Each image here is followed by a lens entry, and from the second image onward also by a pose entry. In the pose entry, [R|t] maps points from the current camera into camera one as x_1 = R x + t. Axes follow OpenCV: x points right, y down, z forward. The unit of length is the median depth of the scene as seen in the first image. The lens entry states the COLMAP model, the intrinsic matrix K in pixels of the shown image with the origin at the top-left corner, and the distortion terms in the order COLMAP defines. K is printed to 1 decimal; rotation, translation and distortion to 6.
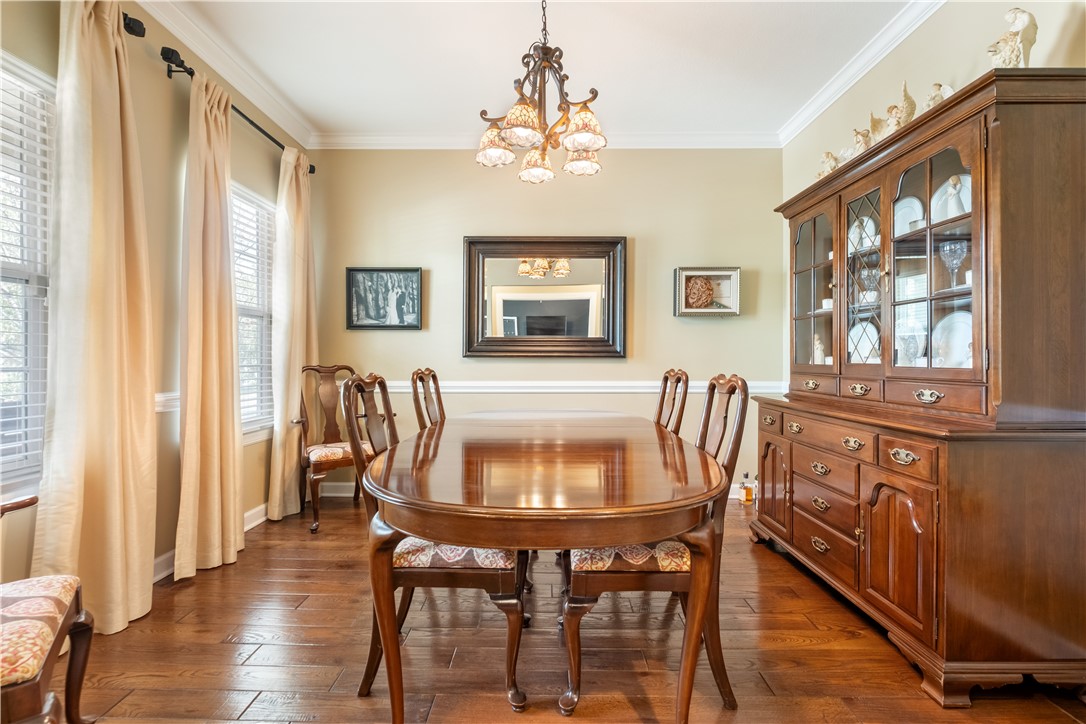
lens RADIAL K [[488.2, 0, 541.3], [0, 488.2, 364.4], [0, 0, 1]] dist [-0.002621, -0.000236]
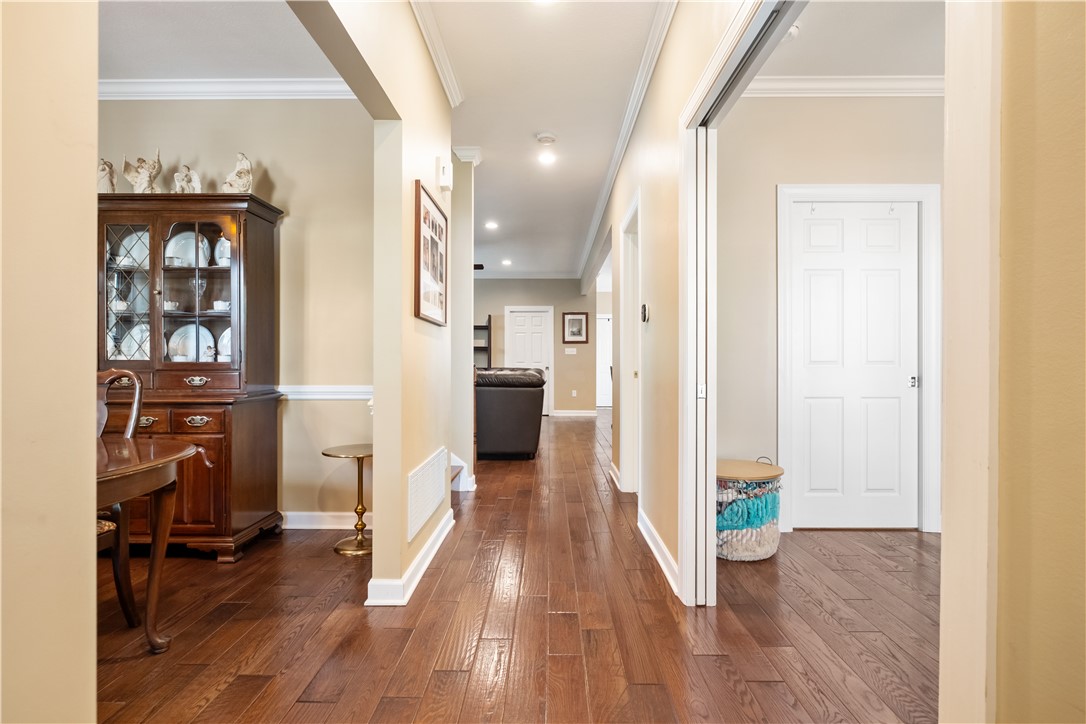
lens RADIAL K [[547.4, 0, 543.0], [0, 547.4, 362.0], [0, 0, 1]] dist [-0.001707, -0.000114]
pose [[-0.011071, -0.003520, 0.999933, -0.964413], [0.002684, 0.999990, 0.003550, 0.002937], [-0.999935, 0.002723, -0.011062, -0.049682]]
